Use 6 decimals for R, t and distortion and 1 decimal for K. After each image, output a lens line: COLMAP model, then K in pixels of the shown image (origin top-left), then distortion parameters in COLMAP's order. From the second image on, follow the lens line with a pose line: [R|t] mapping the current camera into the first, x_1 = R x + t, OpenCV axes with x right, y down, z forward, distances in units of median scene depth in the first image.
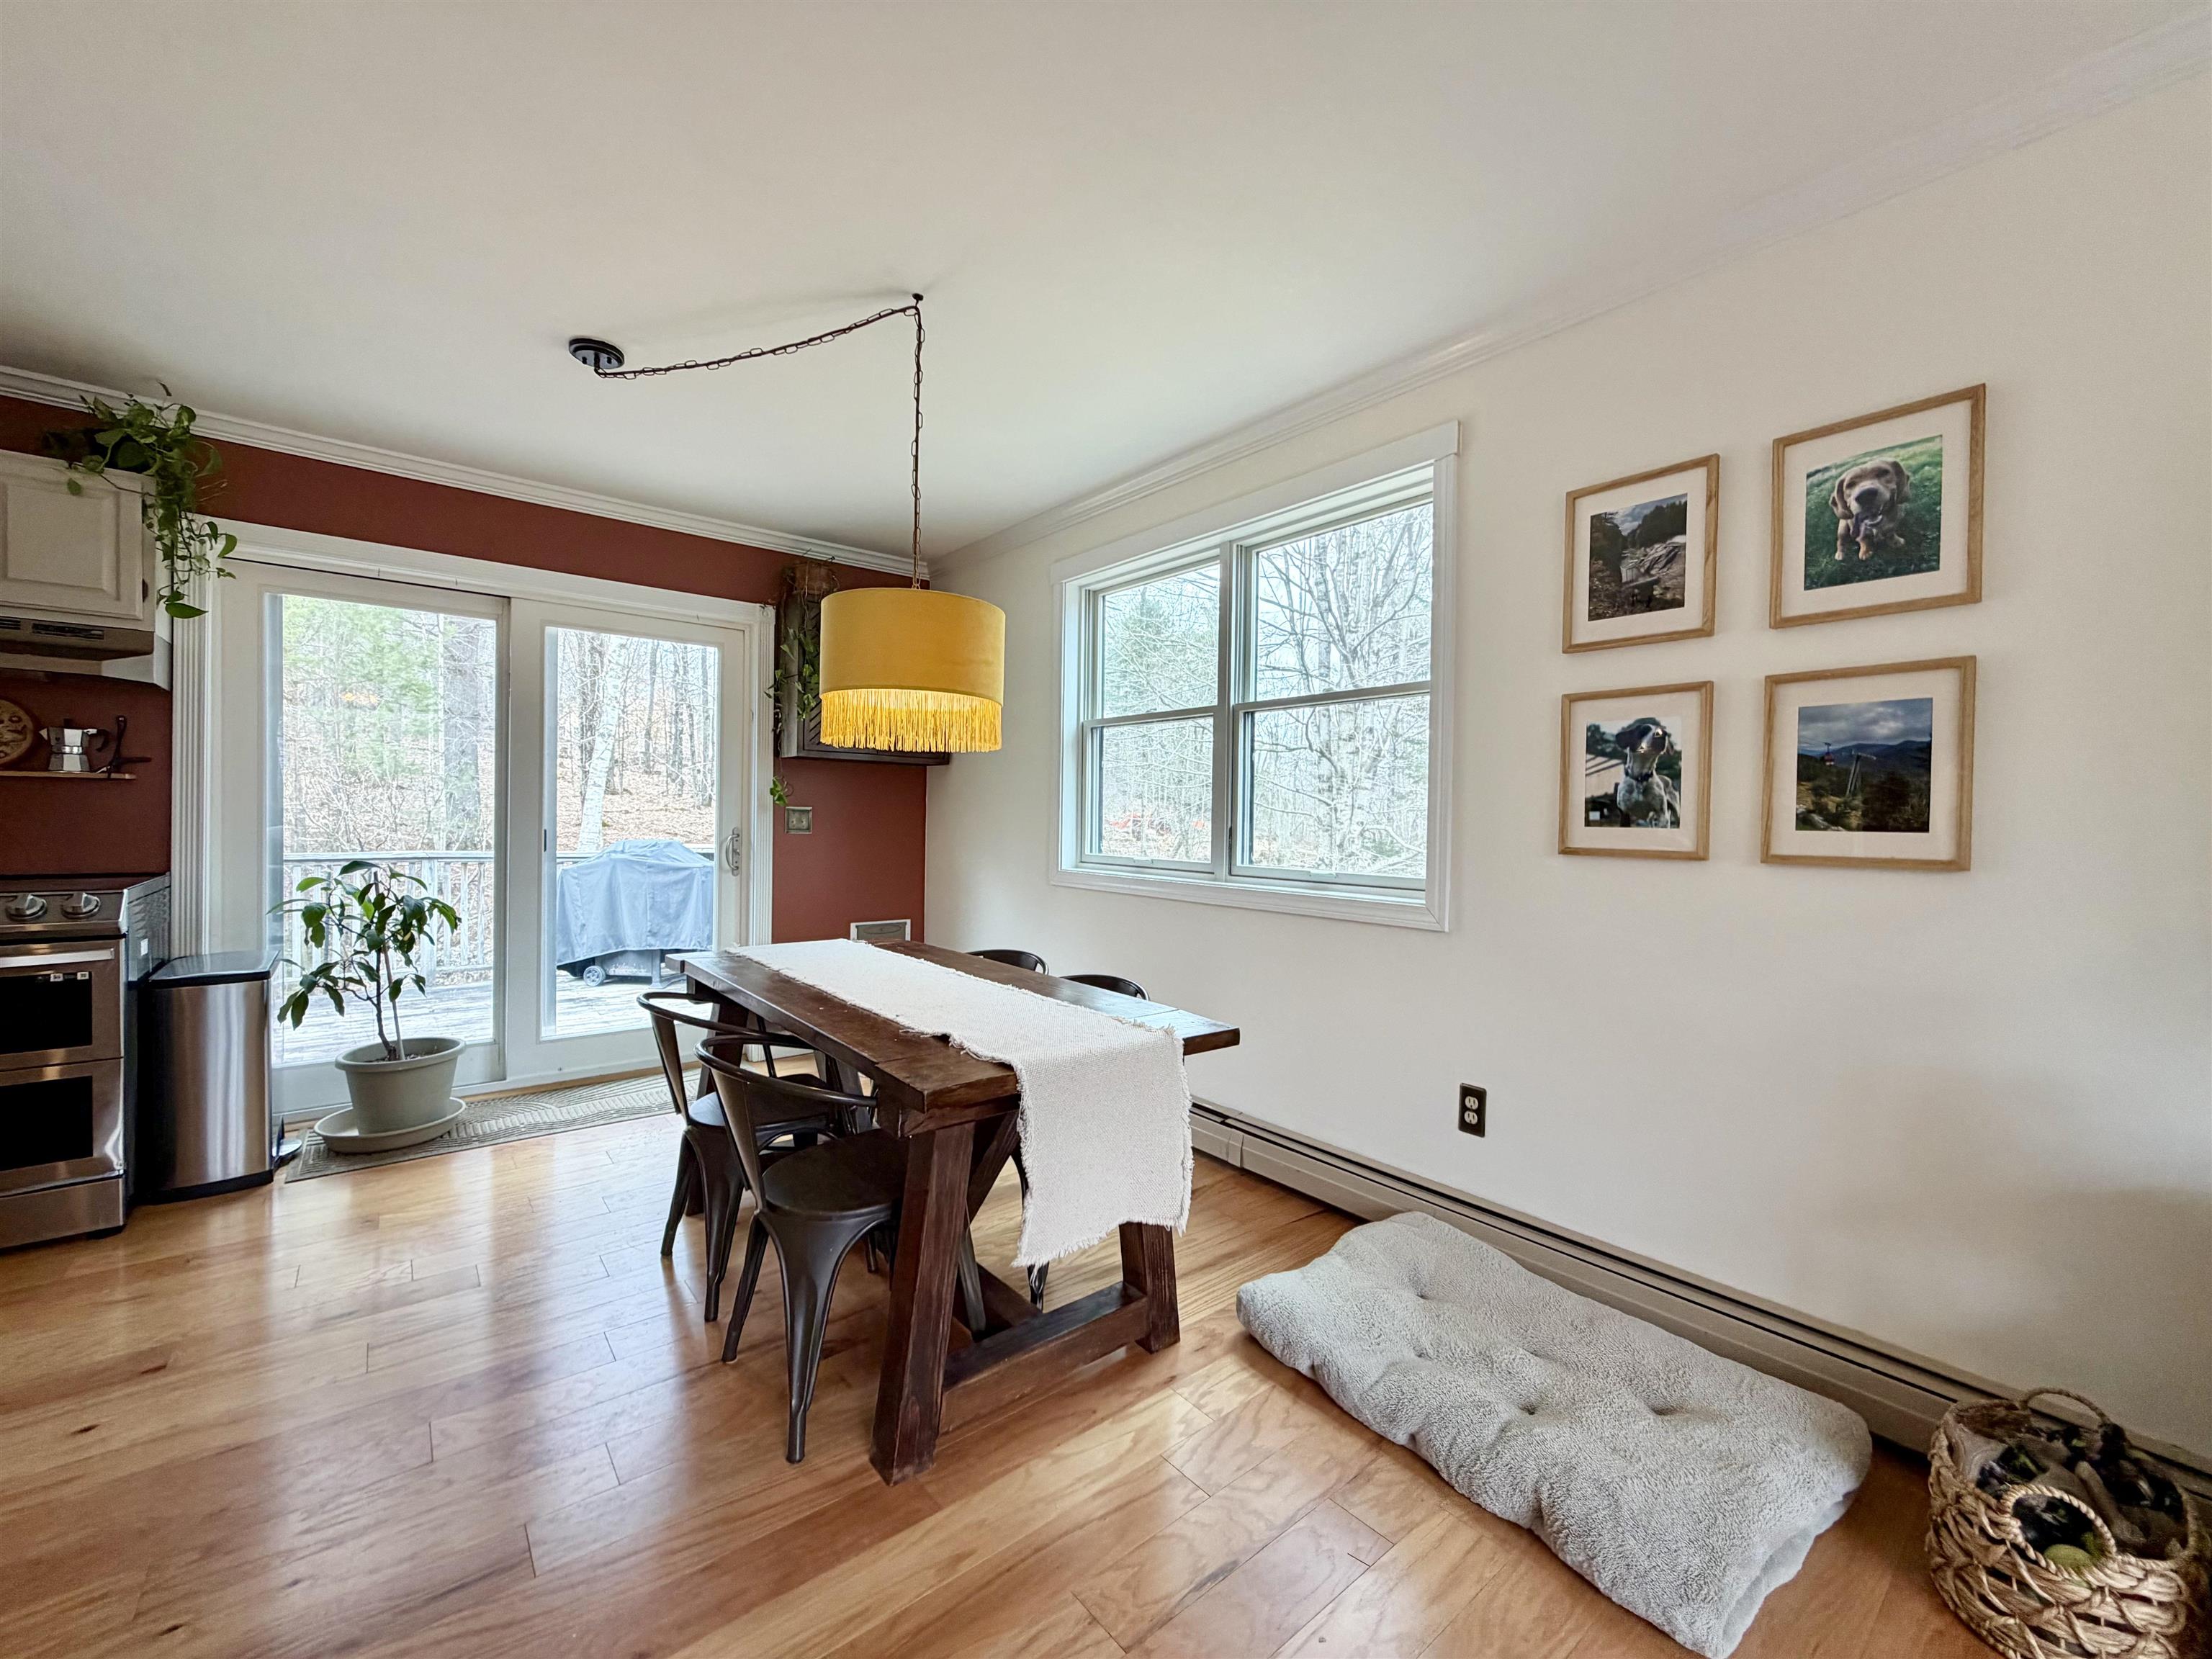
lens RADIAL K [[880.3, 0, 1099.1], [0, 880.3, 829.8], [0, 0, 1]] dist [0.000579, -0.000315]
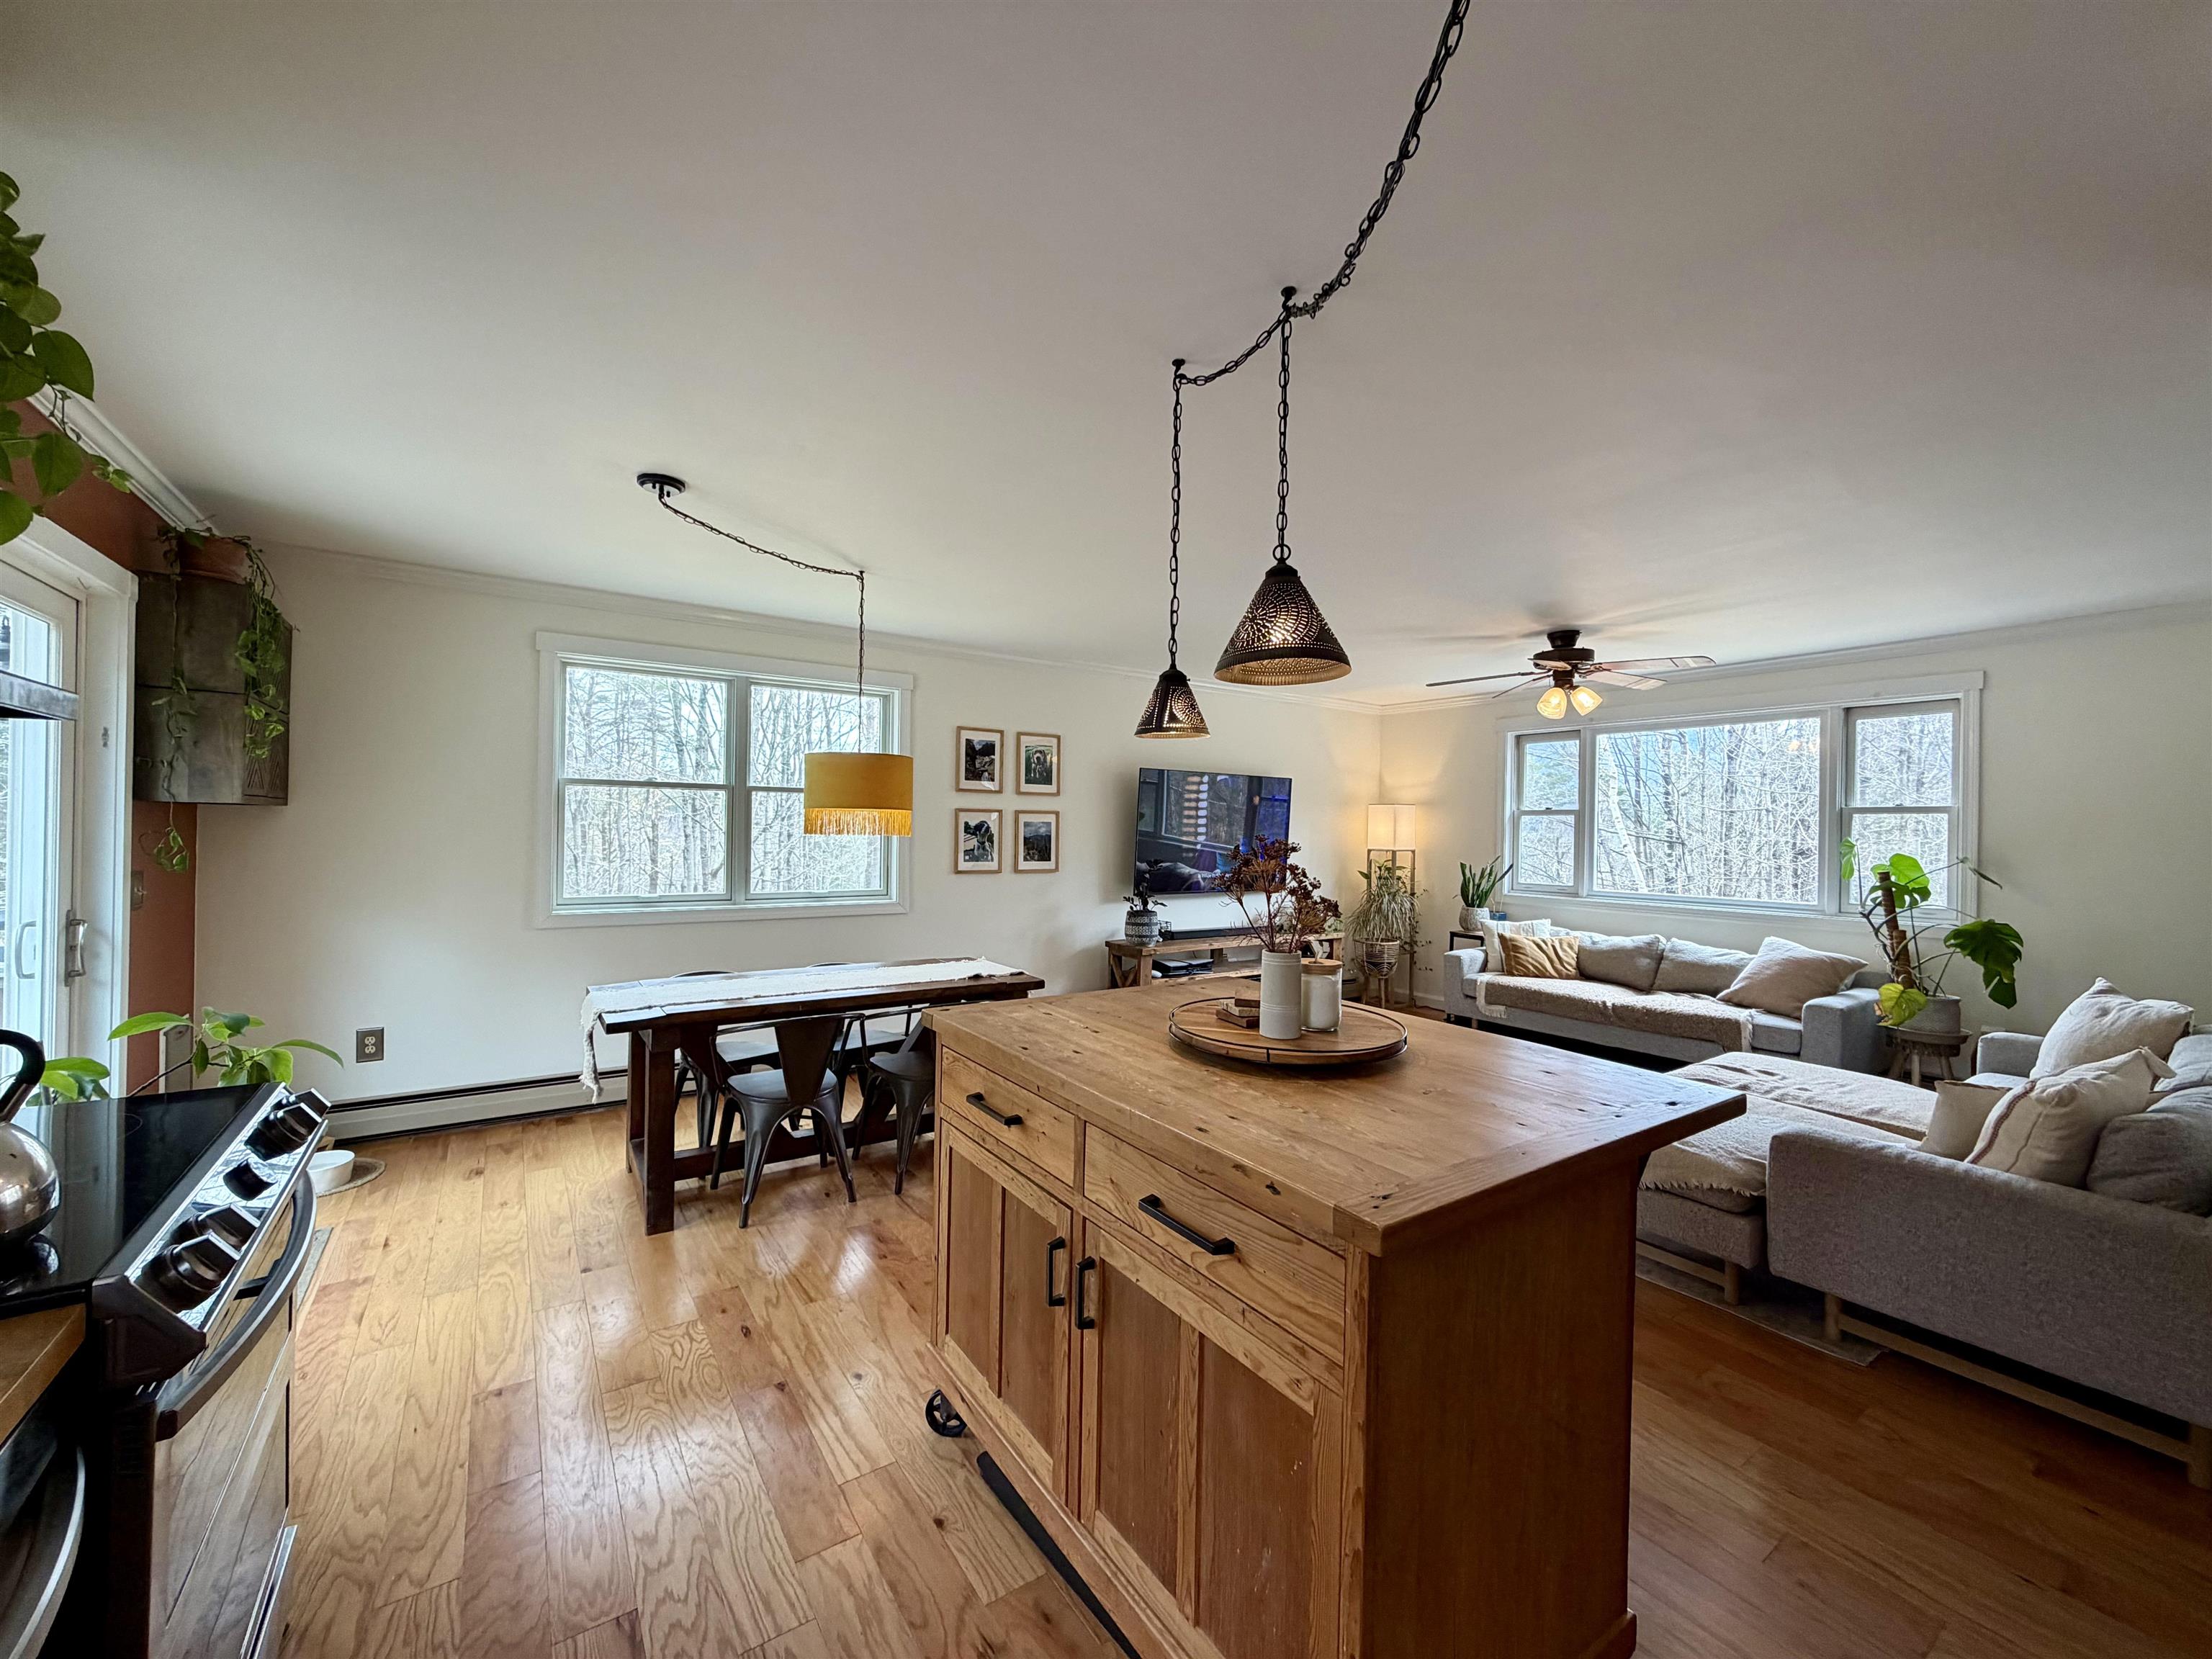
lens RADIAL K [[880.3, 0, 1101.2], [0, 880.3, 829.5], [0, 0, 1]] dist [0.000579, -0.000315]
pose [[0.084865, -0.018491, 0.996221, -1.516852], [-0.001468, 0.999824, 0.018683, -0.113839], [-0.996391, -0.003048, 0.084823, 0.316840]]
